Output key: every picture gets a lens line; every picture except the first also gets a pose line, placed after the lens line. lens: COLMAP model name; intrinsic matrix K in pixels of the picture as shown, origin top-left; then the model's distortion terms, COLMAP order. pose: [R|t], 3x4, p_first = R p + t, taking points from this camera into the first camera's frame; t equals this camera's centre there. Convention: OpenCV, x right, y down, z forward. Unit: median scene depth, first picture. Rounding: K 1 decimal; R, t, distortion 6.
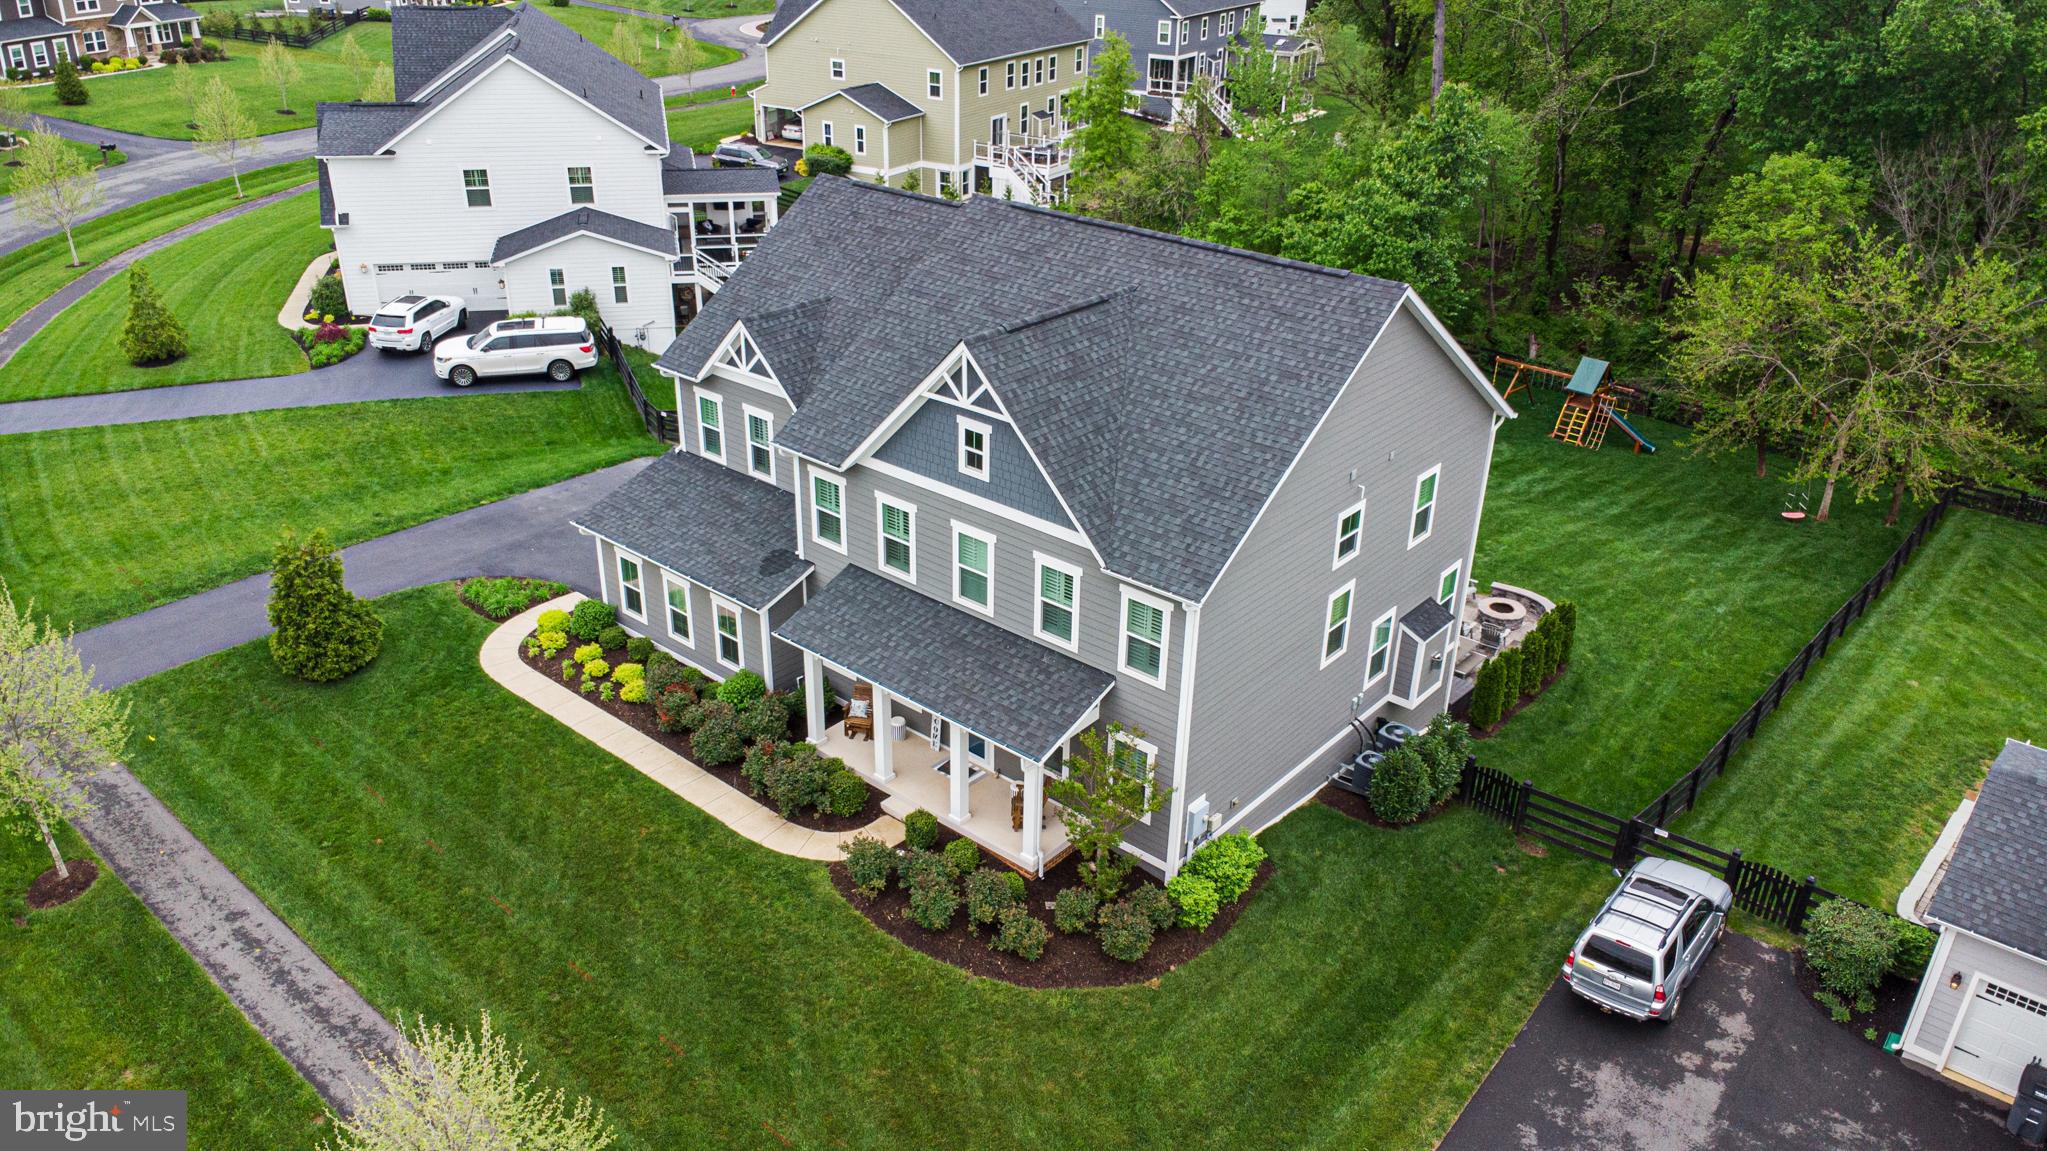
lens RADIAL K [[1467.2, 0, 1028.7], [0, 1467.2, 573.0], [0, 0, 1]] dist [0.034157, -0.059818]
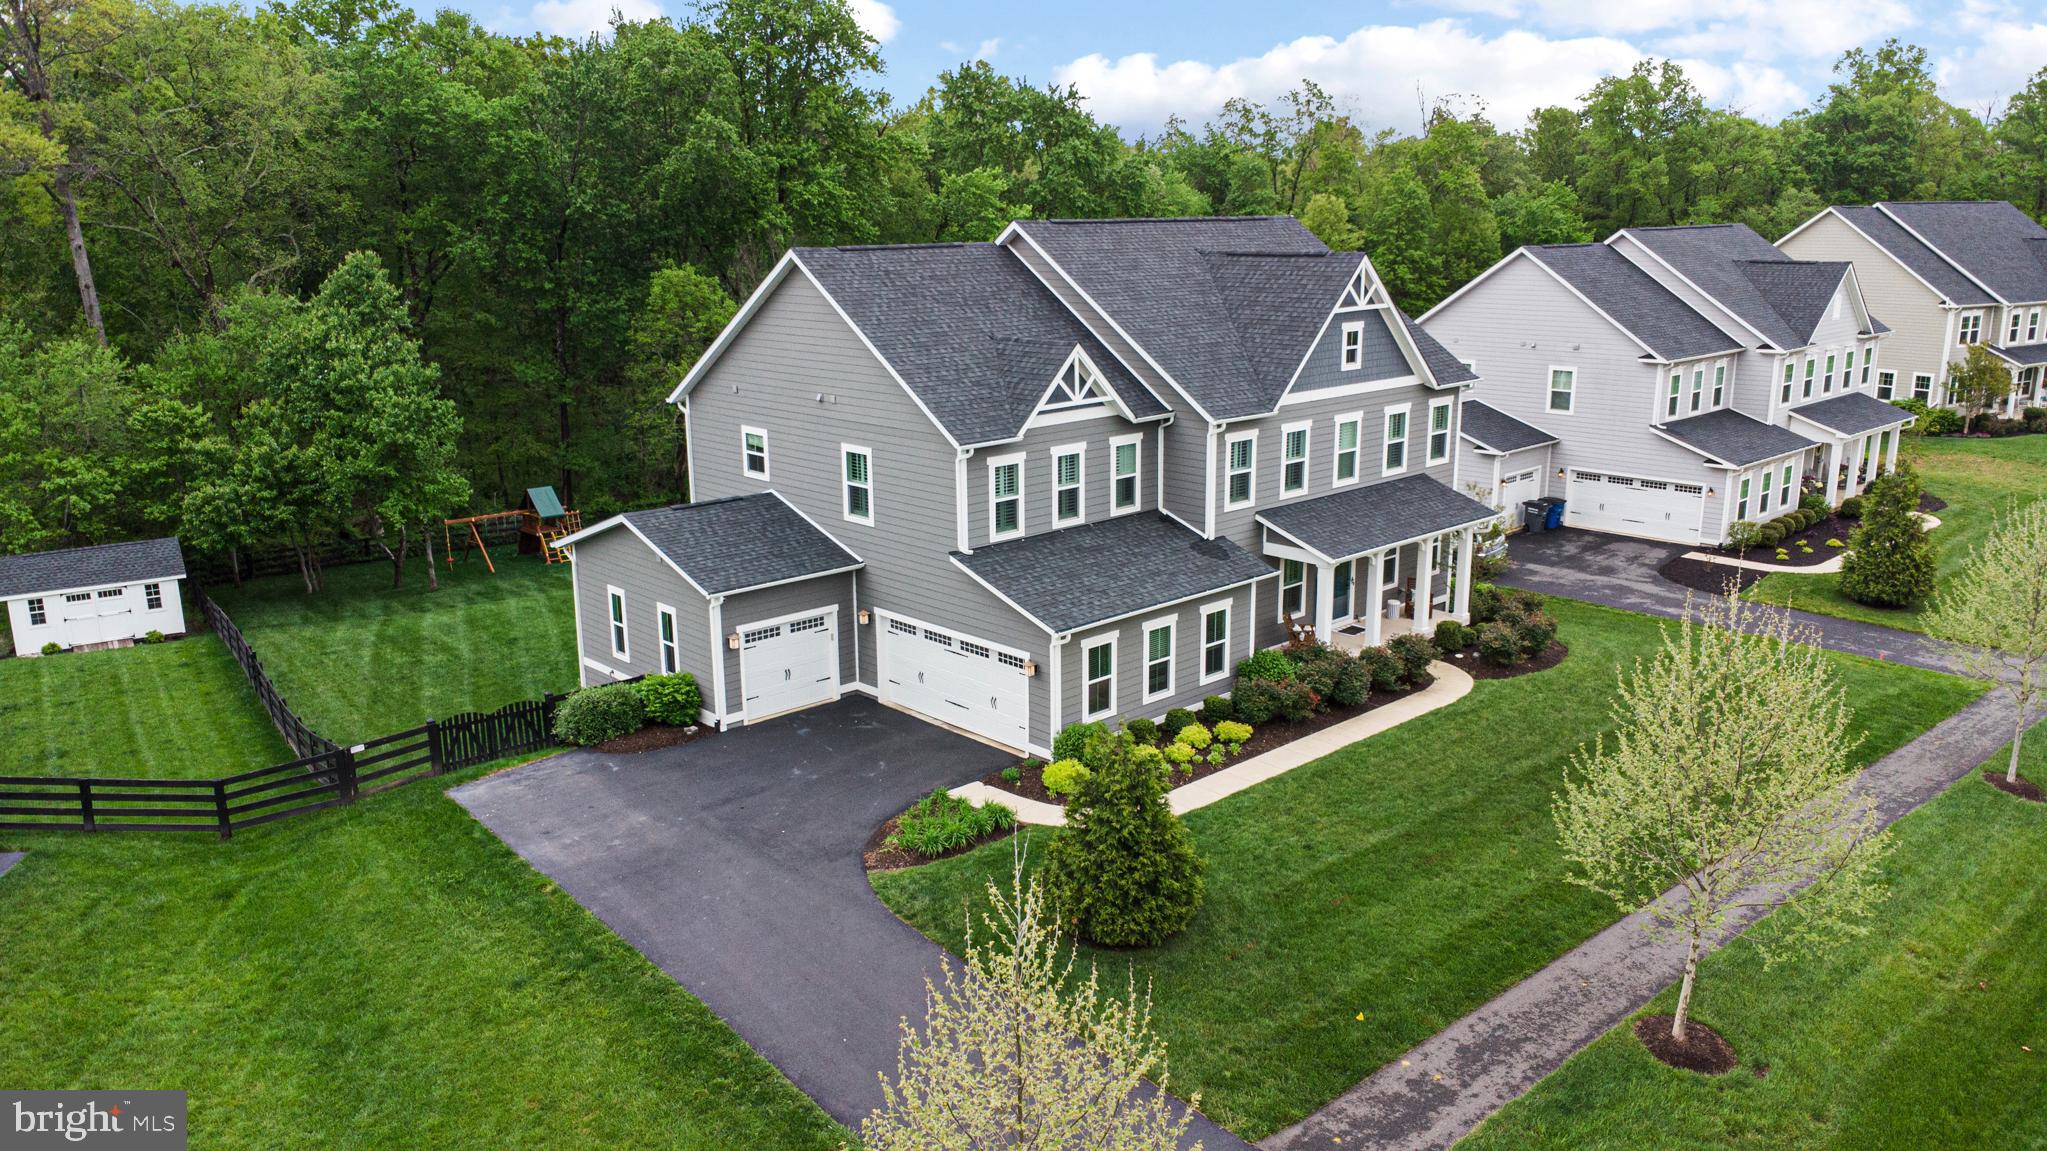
lens RADIAL K [[1467.2, 0, 1028.7], [0, 1467.2, 573.0], [0, 0, 1]] dist [0.034157, -0.059818]
pose [[0.113384, -0.257519, 0.959598, -1.274464], [0.452065, 0.873432, 0.180980, -0.255929], [-0.884749, 0.413280, 0.215449, 0.994748]]
